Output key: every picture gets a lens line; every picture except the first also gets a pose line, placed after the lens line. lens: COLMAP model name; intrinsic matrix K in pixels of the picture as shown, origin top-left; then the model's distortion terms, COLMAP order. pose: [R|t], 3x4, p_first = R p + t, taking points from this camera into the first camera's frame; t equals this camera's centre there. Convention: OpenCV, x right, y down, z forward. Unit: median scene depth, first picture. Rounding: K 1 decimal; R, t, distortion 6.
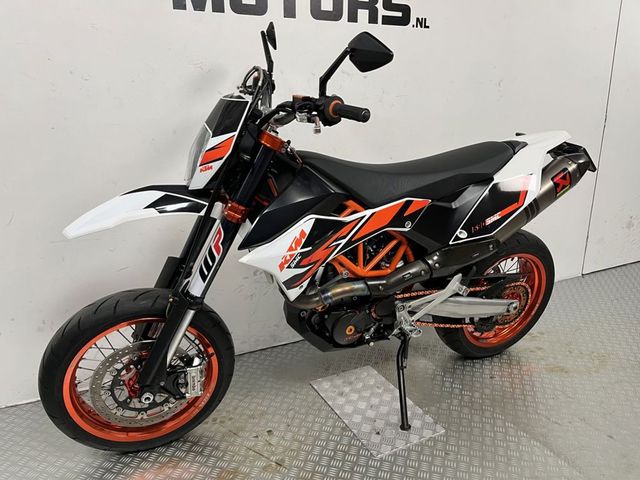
lens RADIAL K [[491.8, 0, 321.2], [0, 491.8, 243.3], [0, 0, 1]] dist [0.043317, -0.067205]
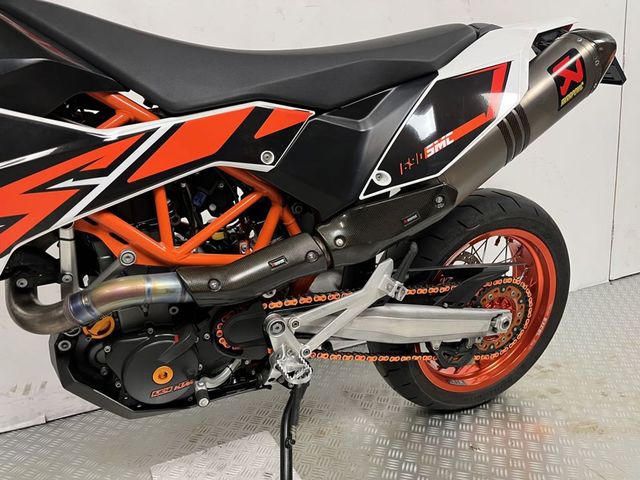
lens RADIAL K [[491.8, 0, 319.8], [0, 491.8, 237.6], [0, 0, 1]] dist [0.043317, -0.067205]
pose [[0.998973, -0.037961, -0.024749, 0.218154], [0.035847, 0.996078, -0.080894, 0.078431], [0.027723, 0.079924, 0.996415, 0.460194]]
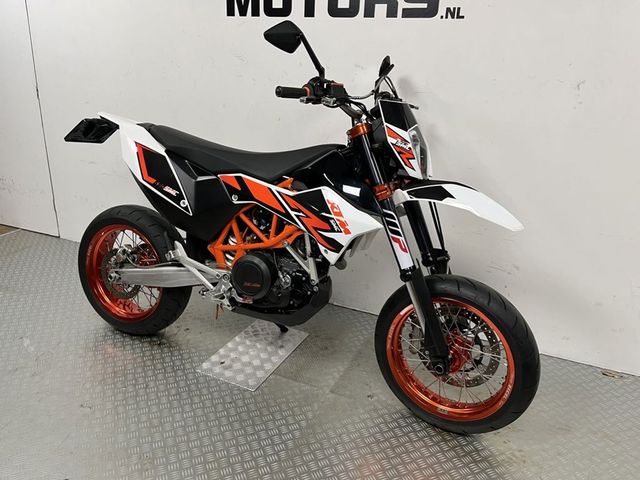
lens RADIAL K [[491.8, 0, 326.1], [0, 491.8, 236.8], [0, 0, 1]] dist [0.043317, -0.067205]
pose [[0.643451, 0.287363, -0.709502, 0.996967], [-0.252780, 0.954635, 0.157400, -0.170031], [0.722547, 0.078068, 0.686900, 0.297300]]
